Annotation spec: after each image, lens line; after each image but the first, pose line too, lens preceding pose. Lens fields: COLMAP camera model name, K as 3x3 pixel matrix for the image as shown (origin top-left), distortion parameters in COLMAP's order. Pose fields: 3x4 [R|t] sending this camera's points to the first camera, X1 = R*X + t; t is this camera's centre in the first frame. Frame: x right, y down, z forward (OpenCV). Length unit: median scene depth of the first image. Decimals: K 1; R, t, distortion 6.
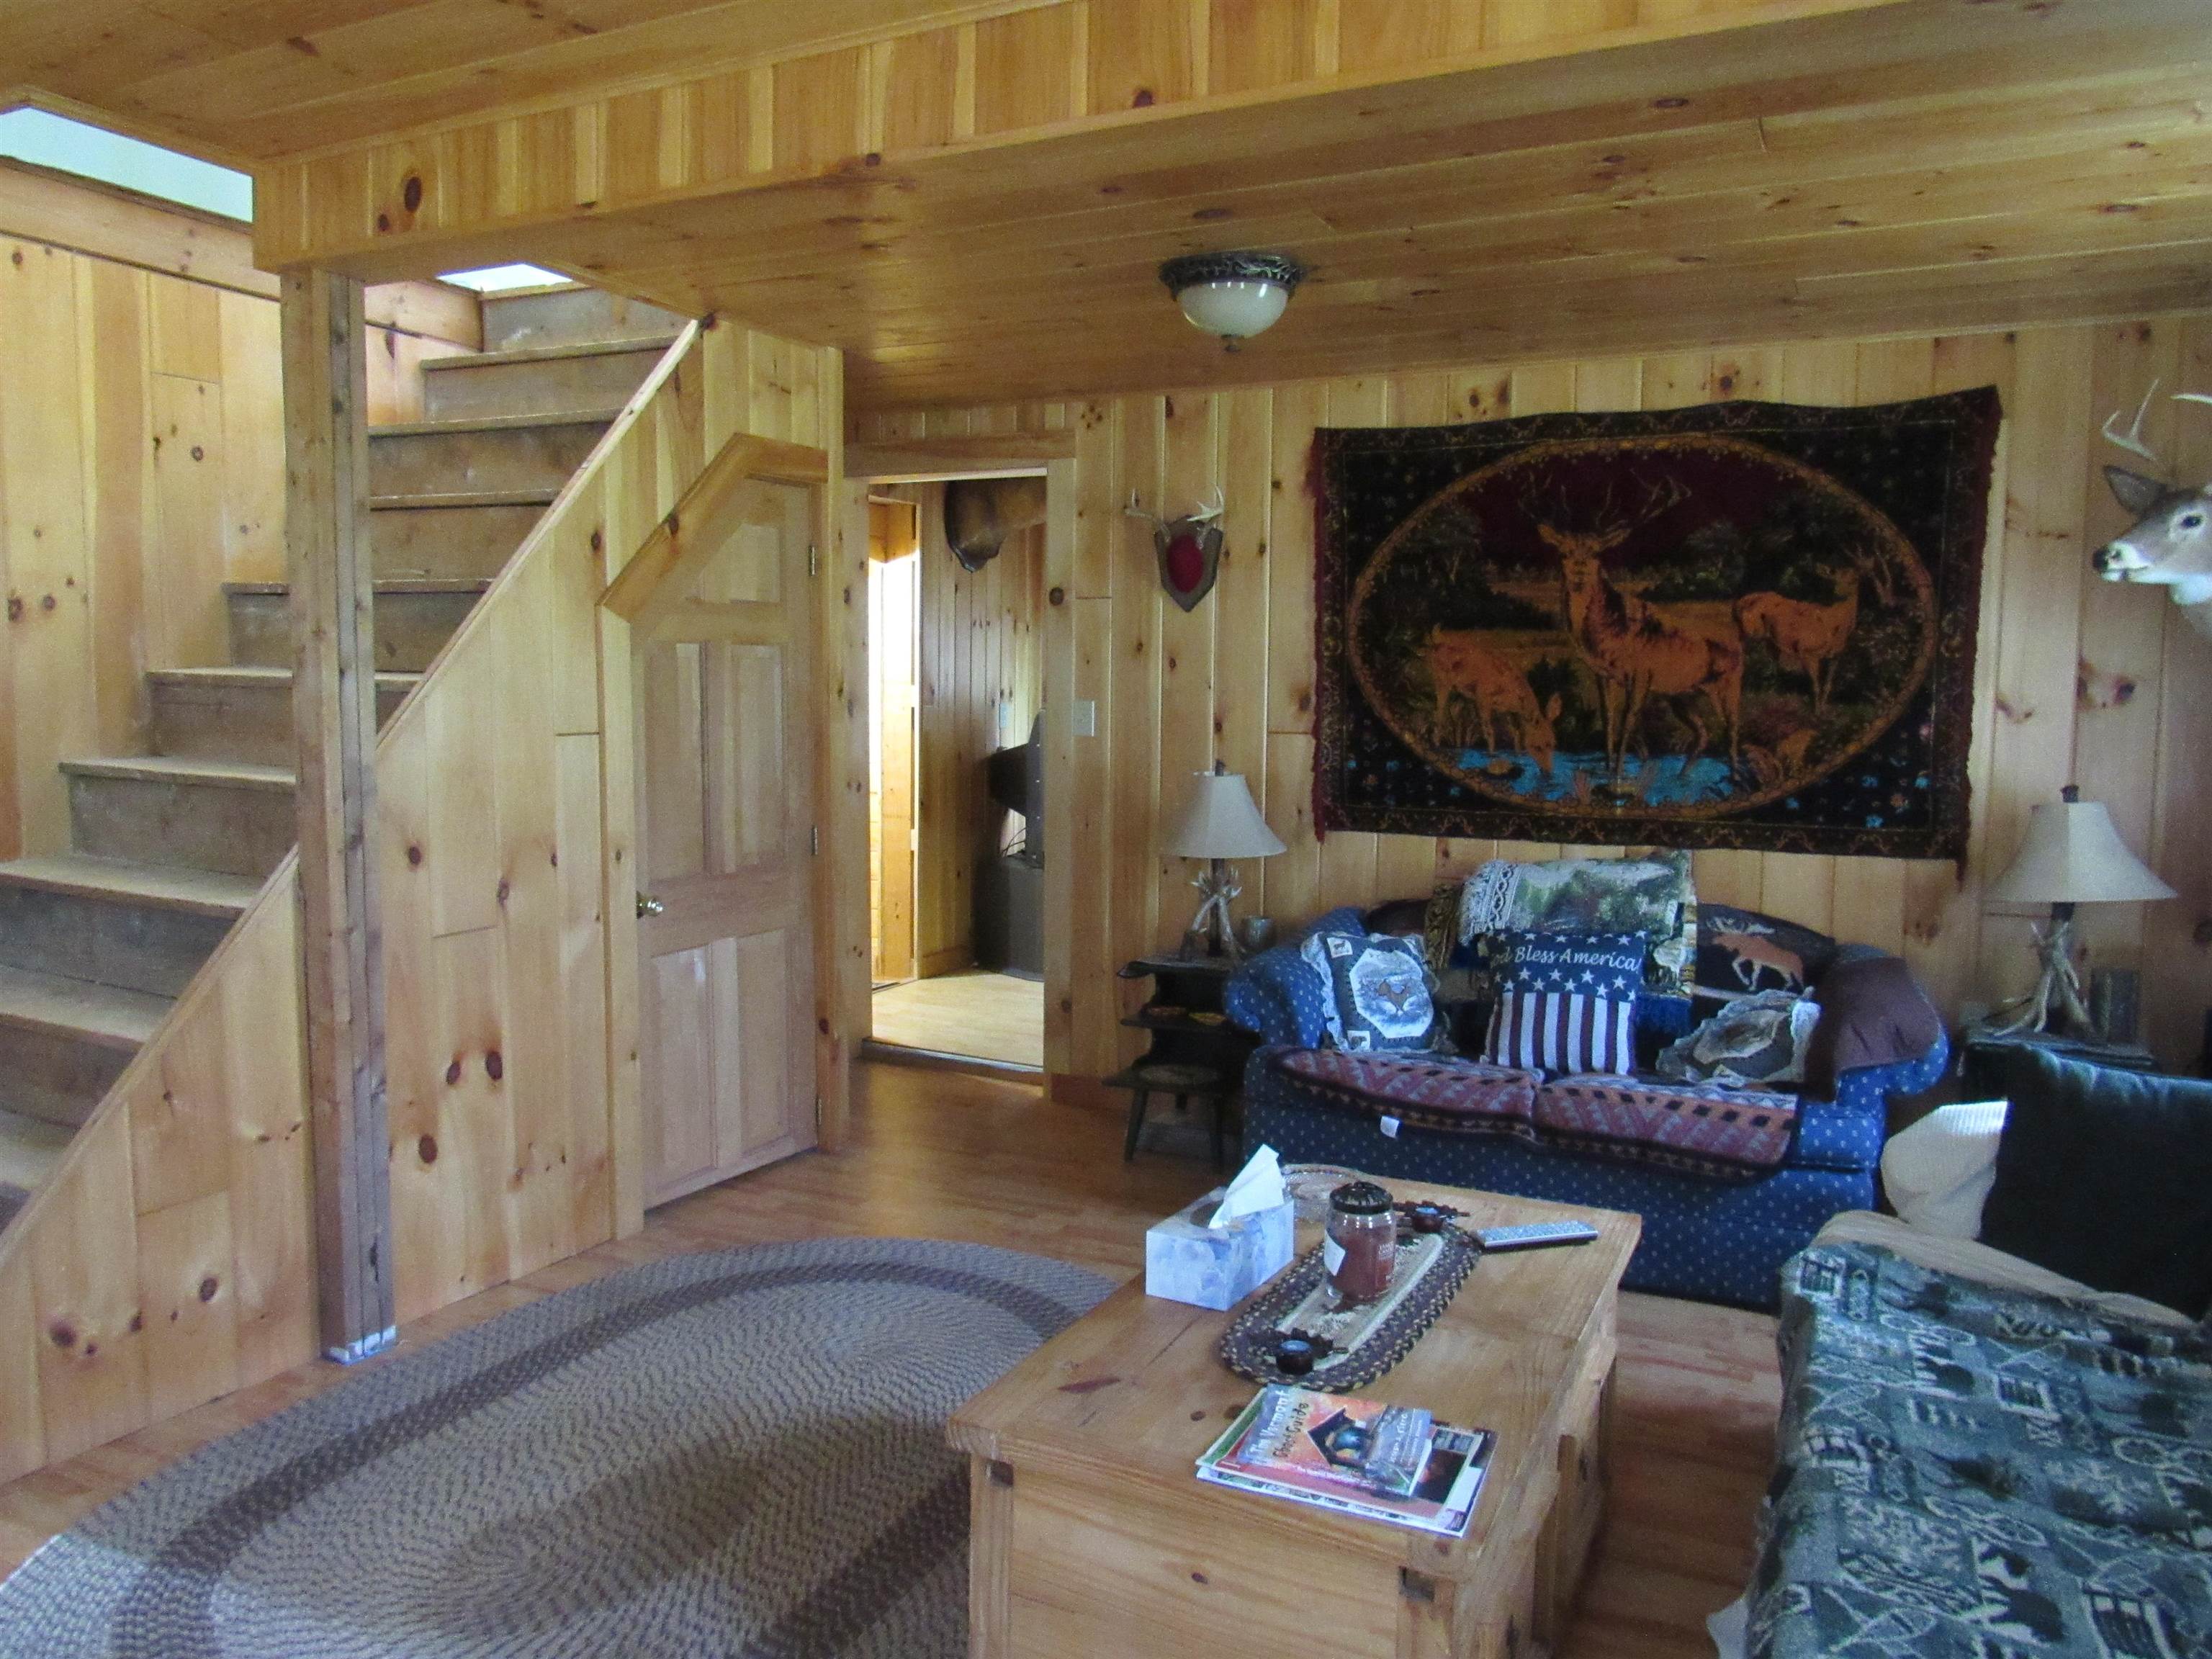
lens RADIAL K [[1575.6, 0, 1109.7], [0, 1575.6, 832.8], [0, 0, 1]] dist [-0.038061, 0.016922]
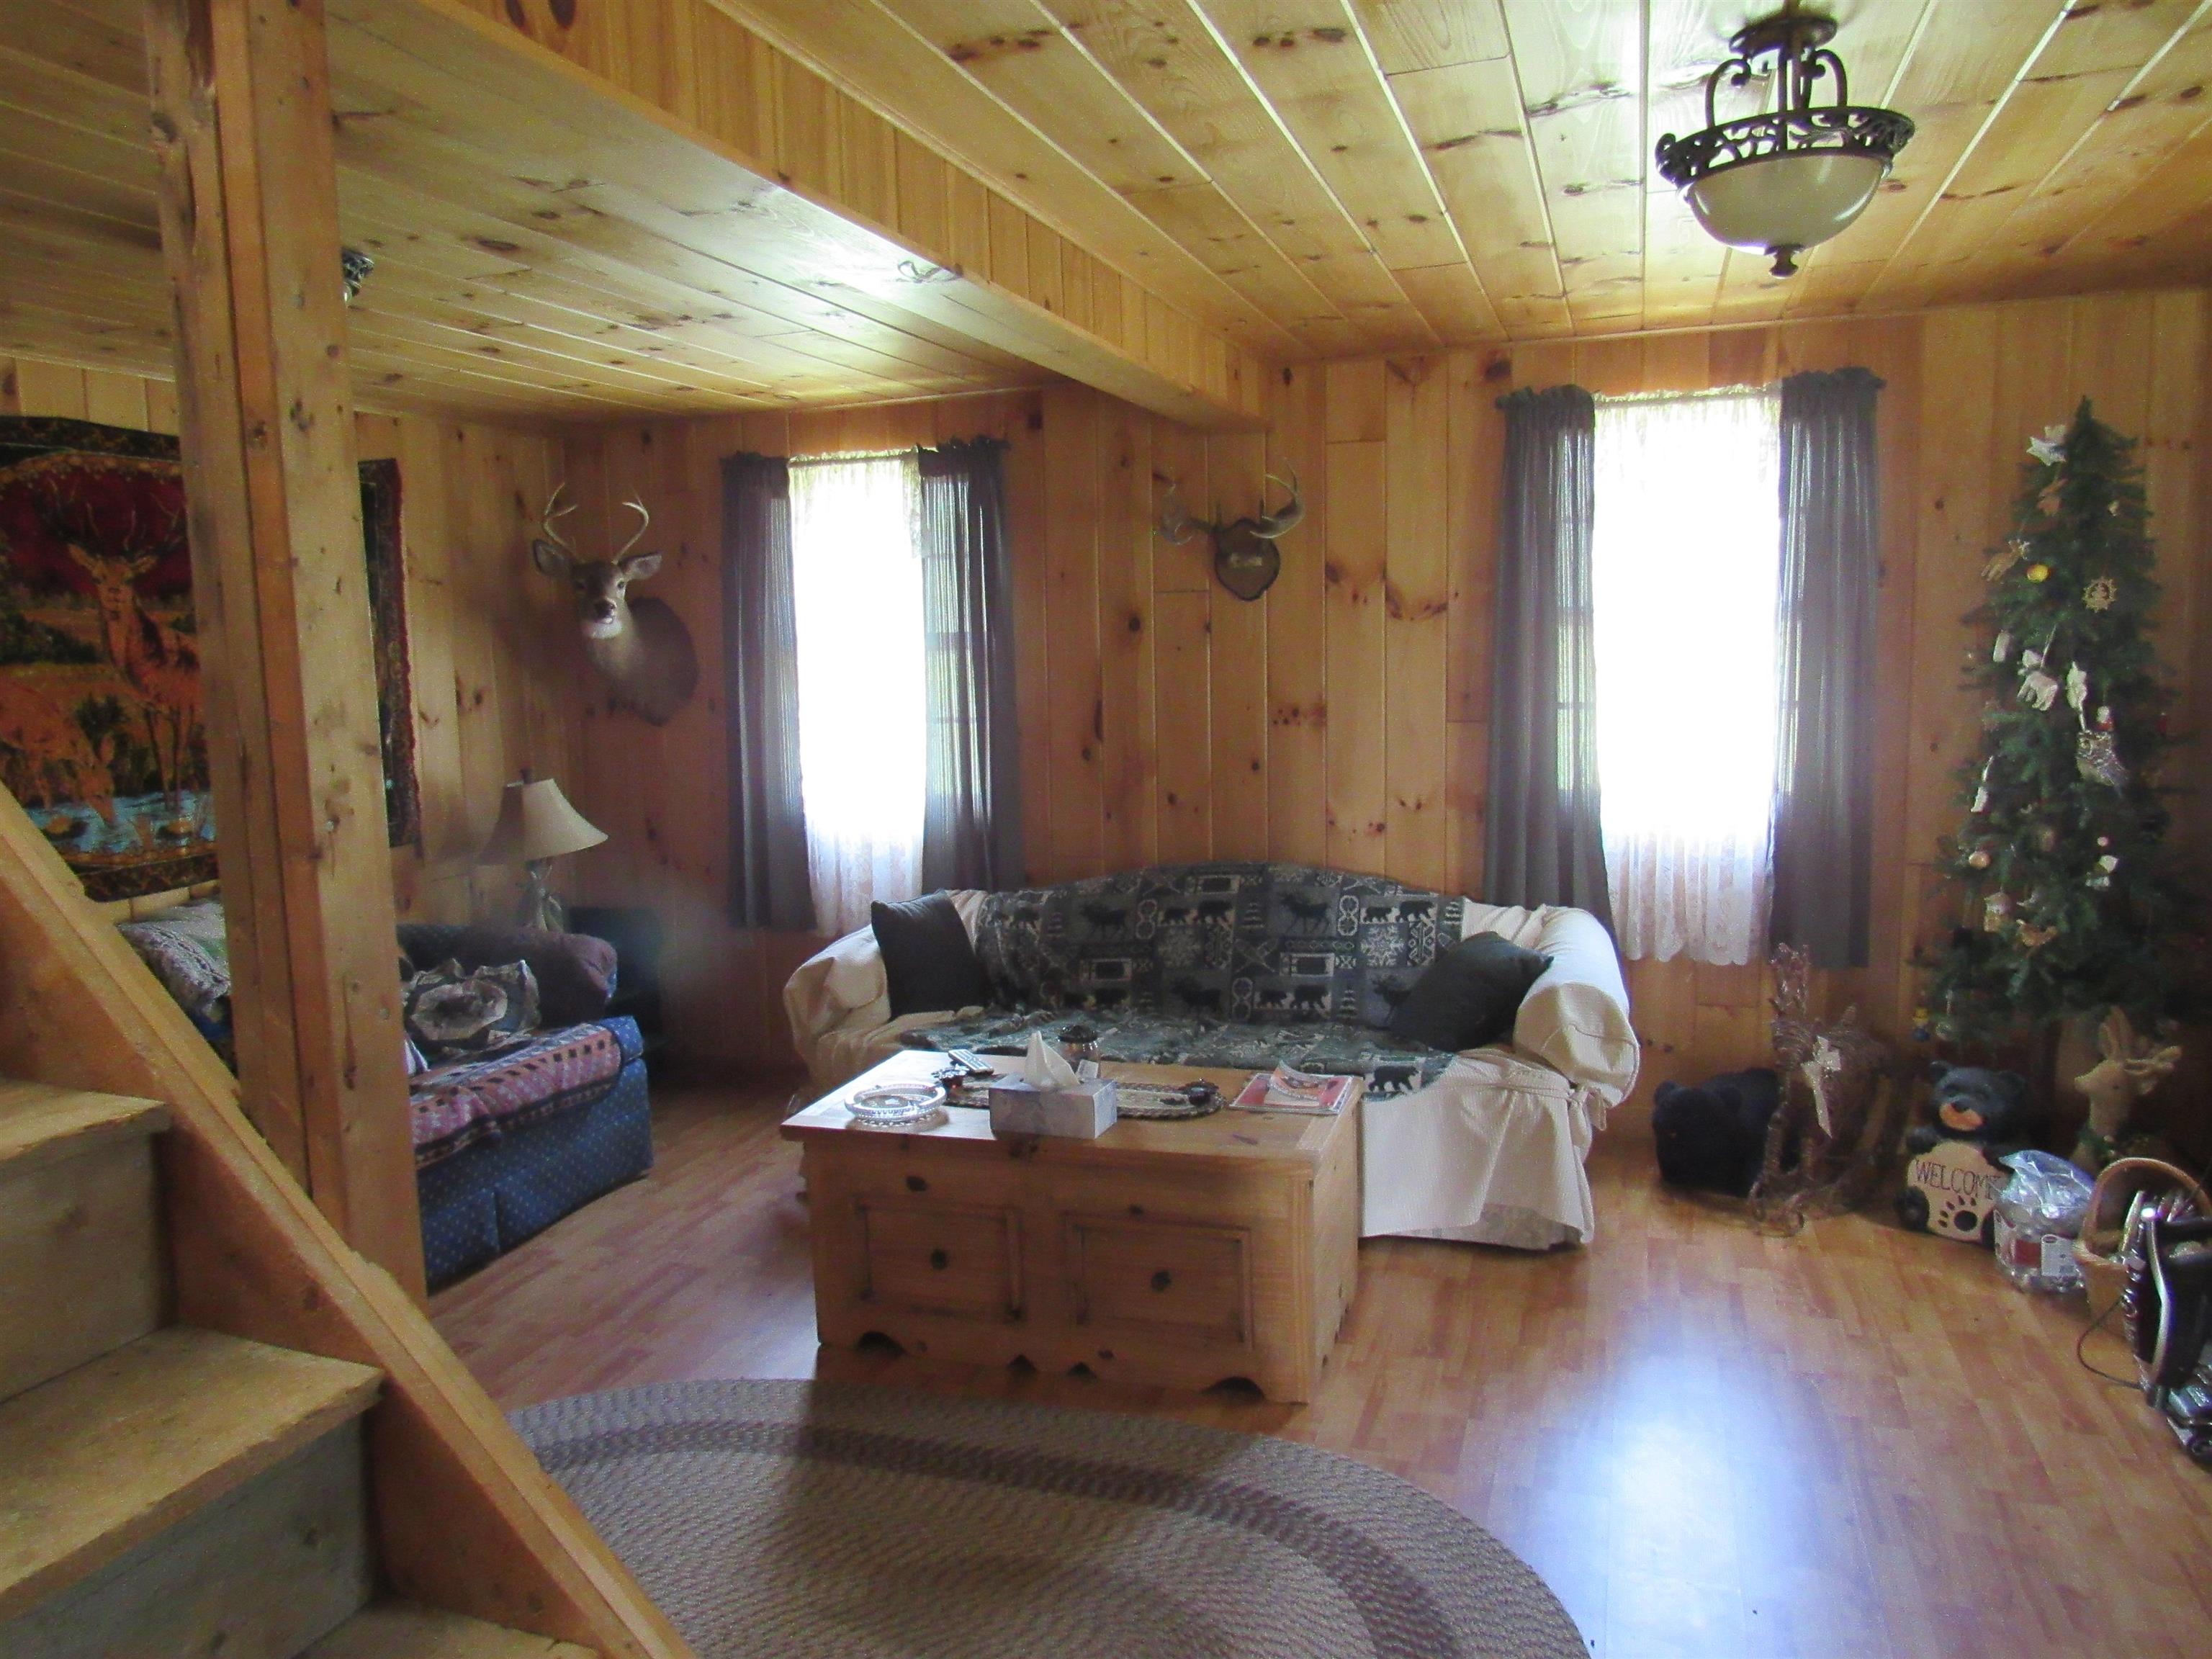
lens RADIAL K [[1575.6, 0, 1100.0], [0, 1575.6, 826.5], [0, 0, 1]] dist [-0.038061, 0.016922]
pose [[-0.138431, -0.123845, 0.982598, -0.690830], [0.118122, 0.983004, 0.140538, -0.097272], [-0.983303, 0.135521, -0.121449, 0.572648]]
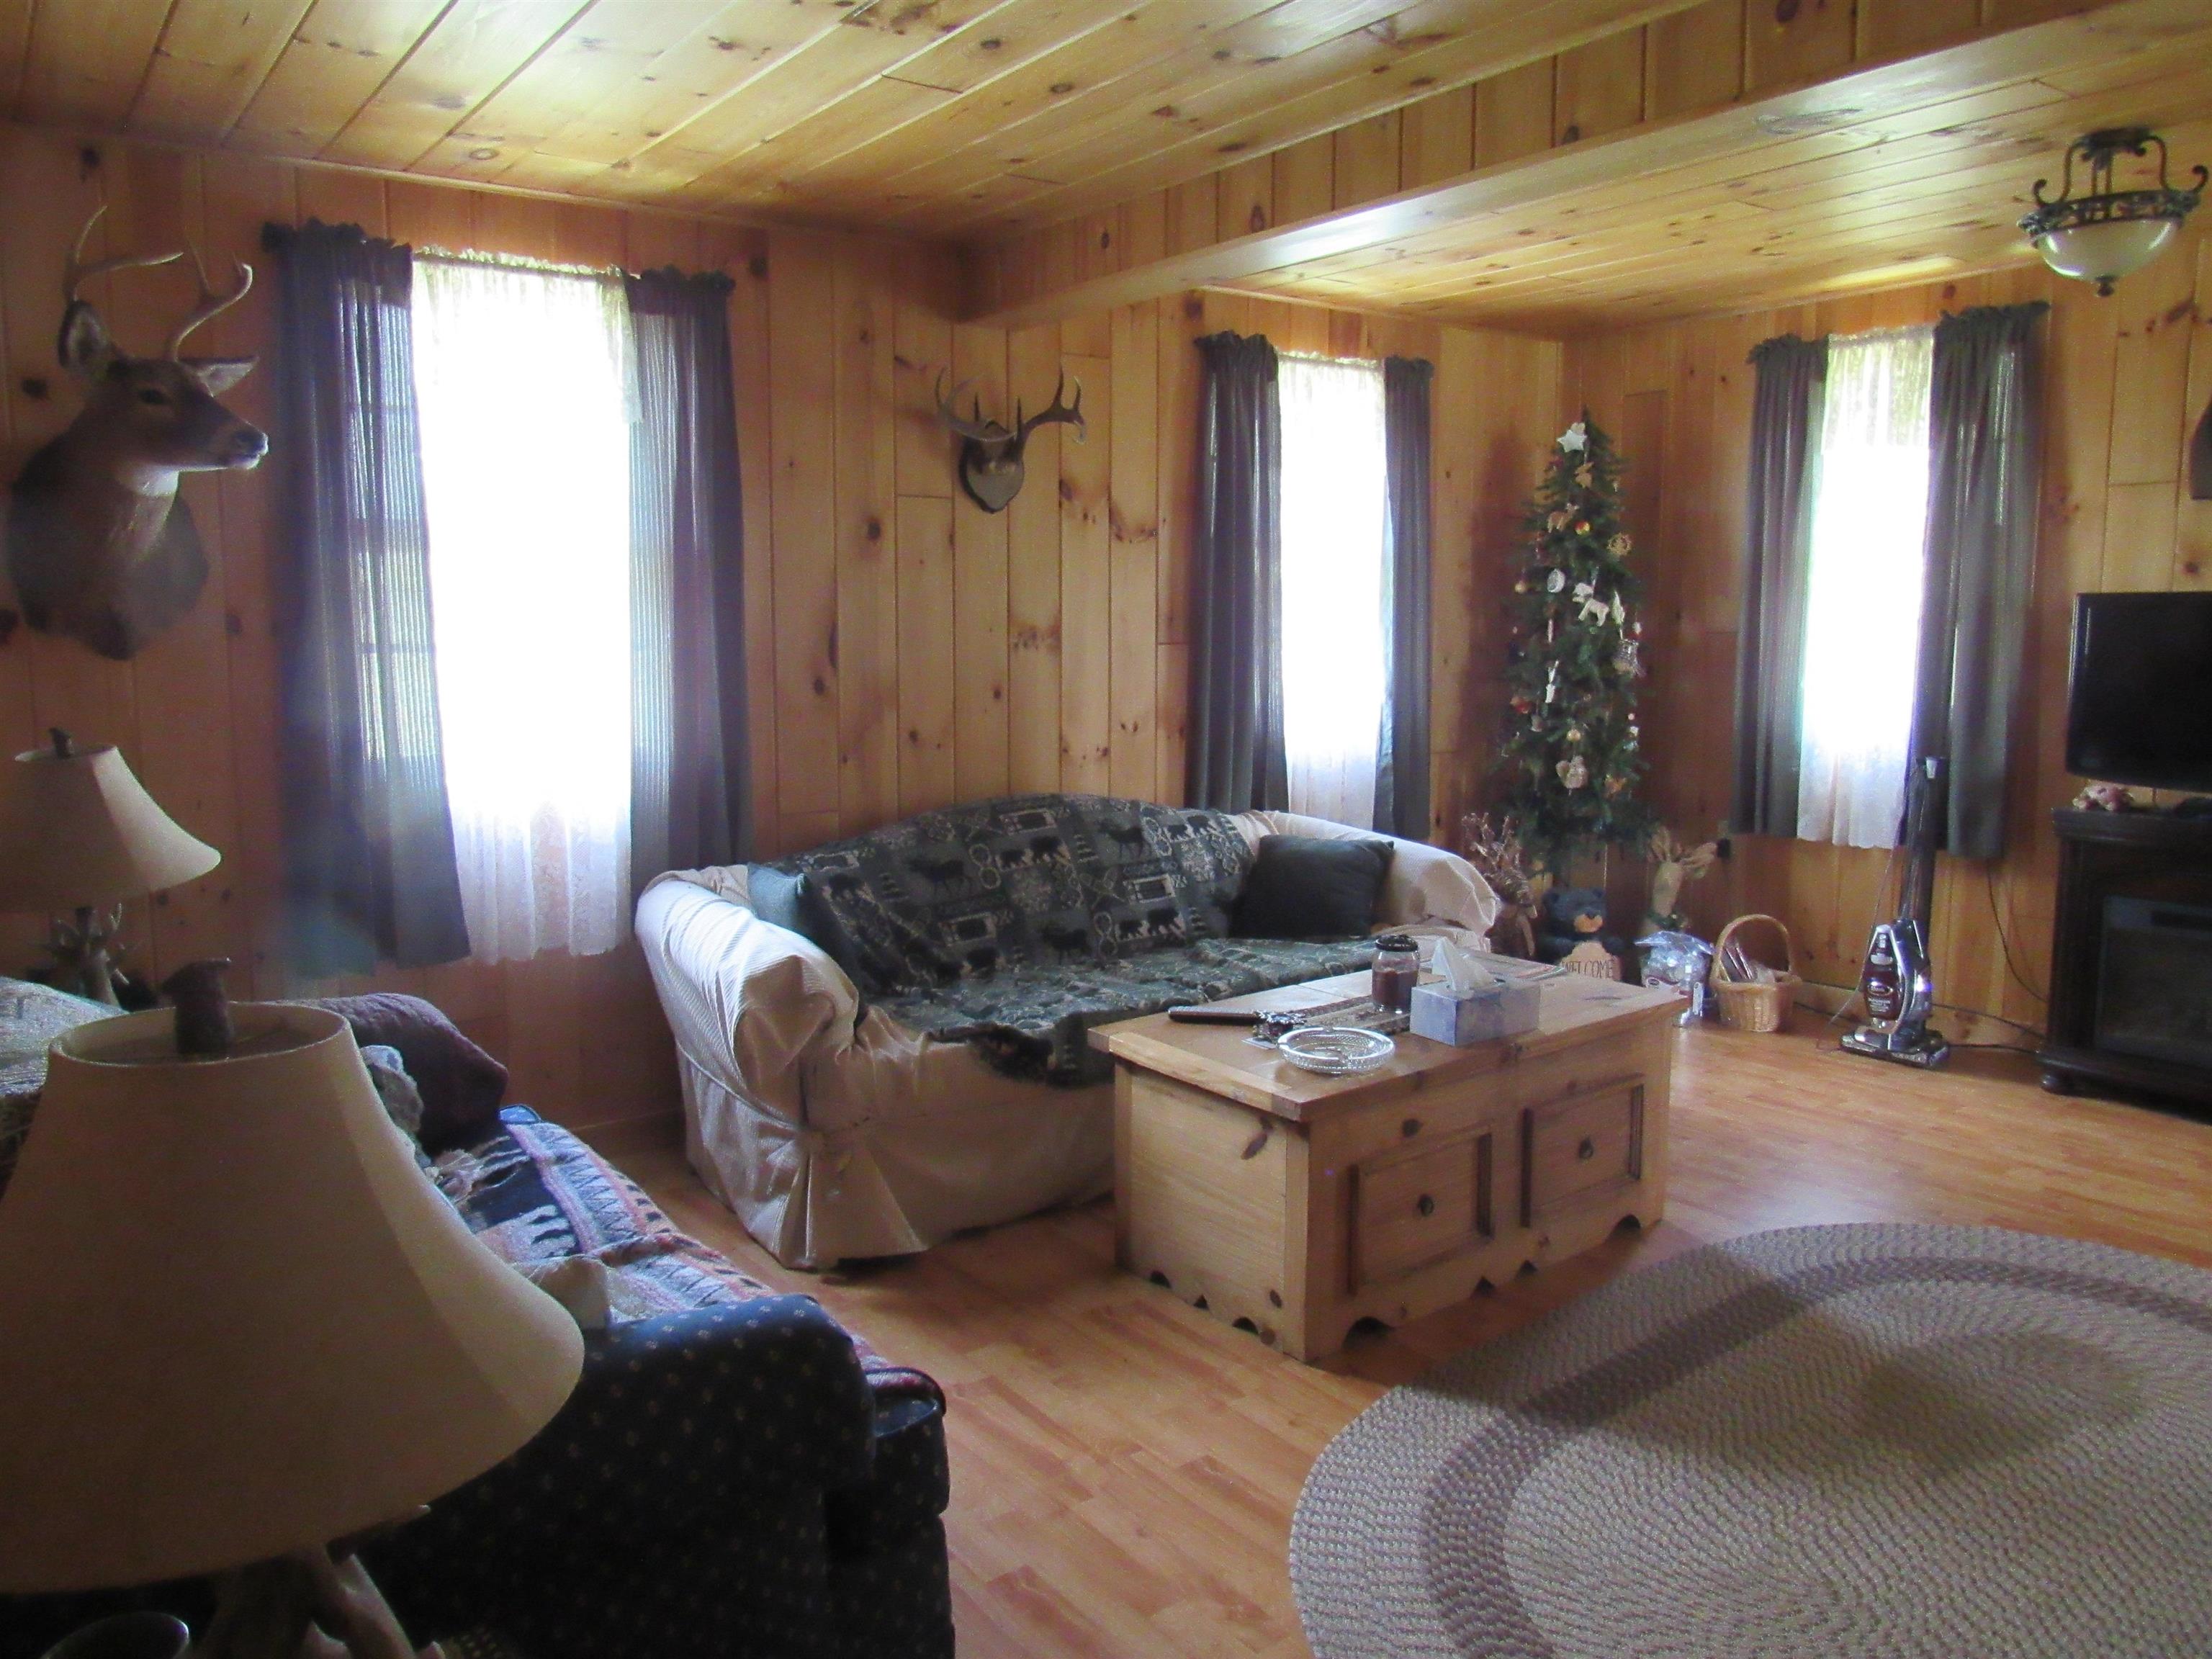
lens RADIAL K [[1575.6, 0, 1089.7], [0, 1575.6, 835.1], [0, 0, 1]] dist [-0.038061, 0.016922]
pose [[-0.892414, -0.068284, 0.446020, -0.122379], [0.038013, 0.973591, 0.225112, -0.108791], [-0.449613, 0.217848, -0.866251, 1.204597]]
